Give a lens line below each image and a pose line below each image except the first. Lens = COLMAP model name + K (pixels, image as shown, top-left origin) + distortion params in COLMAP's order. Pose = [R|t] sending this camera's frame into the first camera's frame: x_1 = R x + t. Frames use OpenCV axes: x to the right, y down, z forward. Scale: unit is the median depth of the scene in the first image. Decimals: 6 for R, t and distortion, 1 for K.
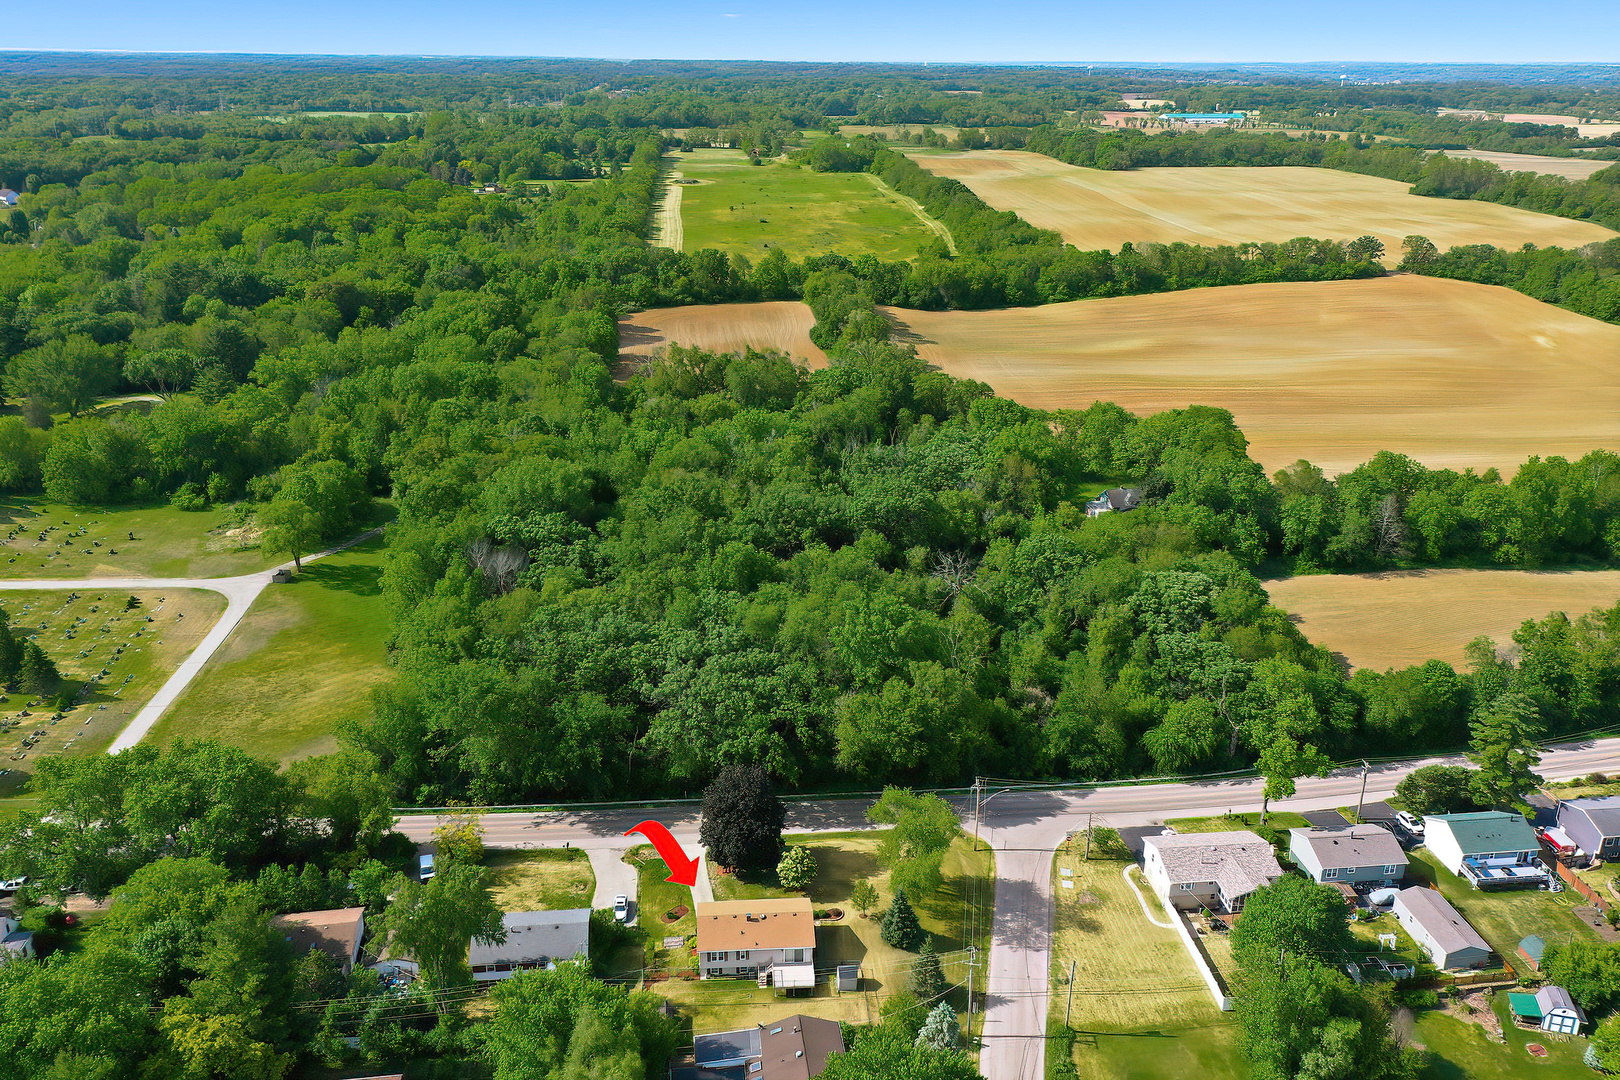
lens RADIAL K [[1283.3, 0, 814.8], [0, 1283.3, 542.1], [0, 0, 1]] dist [0.010481, 0.004015]
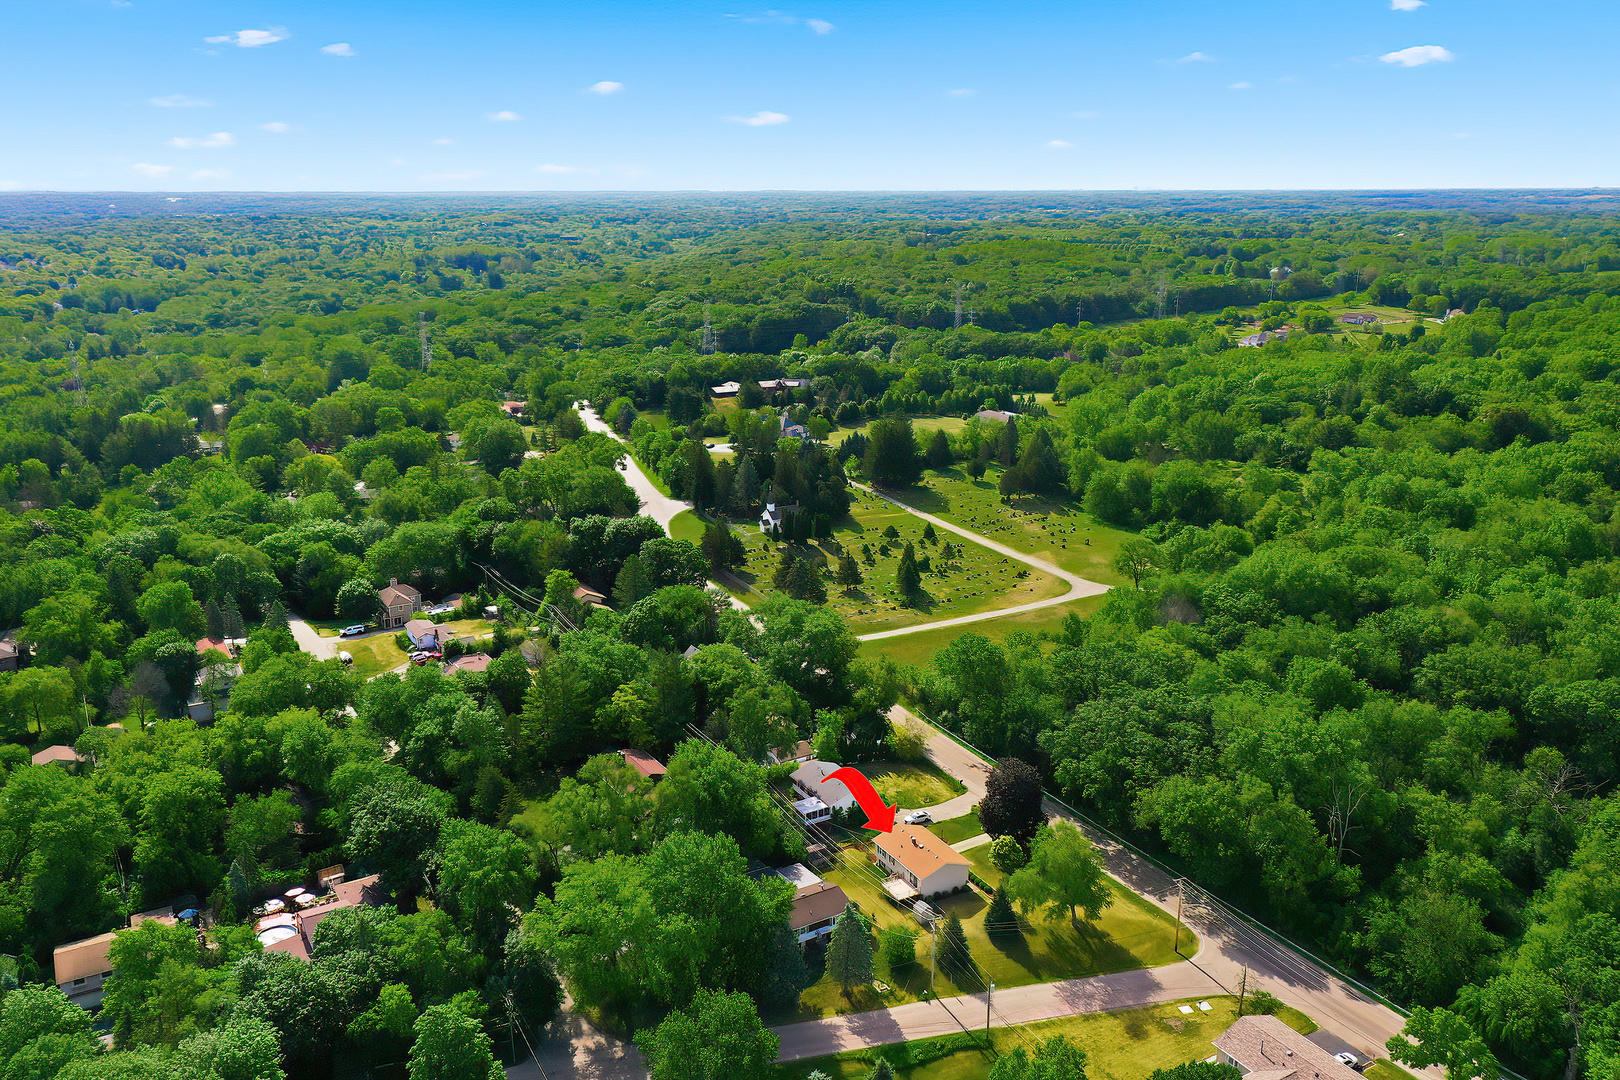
lens RADIAL K [[1283.3, 0, 814.8], [0, 1283.3, 542.1], [0, 0, 1]] dist [0.010481, 0.004015]
pose [[0.417052, 0.235057, -0.877961, 0.867128], [-0.323879, 0.941000, 0.098085, -0.073783], [0.849217, 0.243447, 0.468576, 0.219223]]
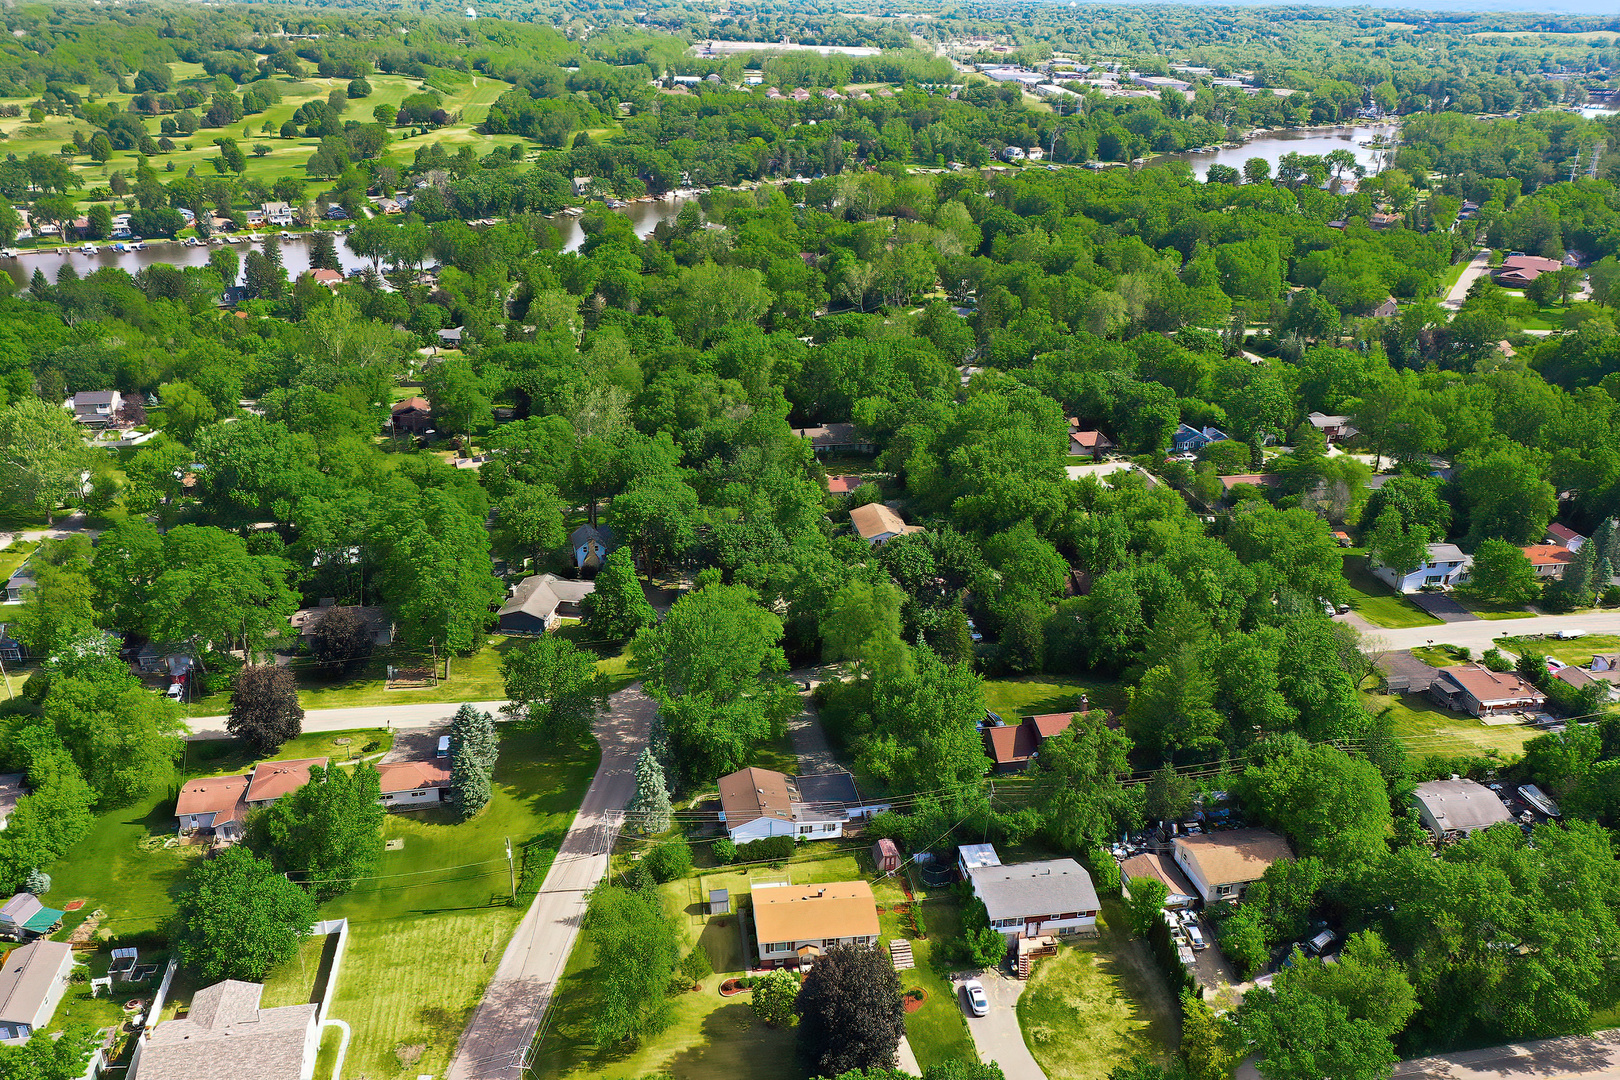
lens RADIAL K [[1283.3, 0, 814.8], [0, 1283.3, 542.1], [0, 0, 1]] dist [0.010481, 0.004015]
pose [[-0.997205, -0.010088, -0.074025, 0.024540], [-0.059705, 0.703215, 0.708466, -0.522444], [0.044909, 0.710906, -0.701852, 1.340145]]
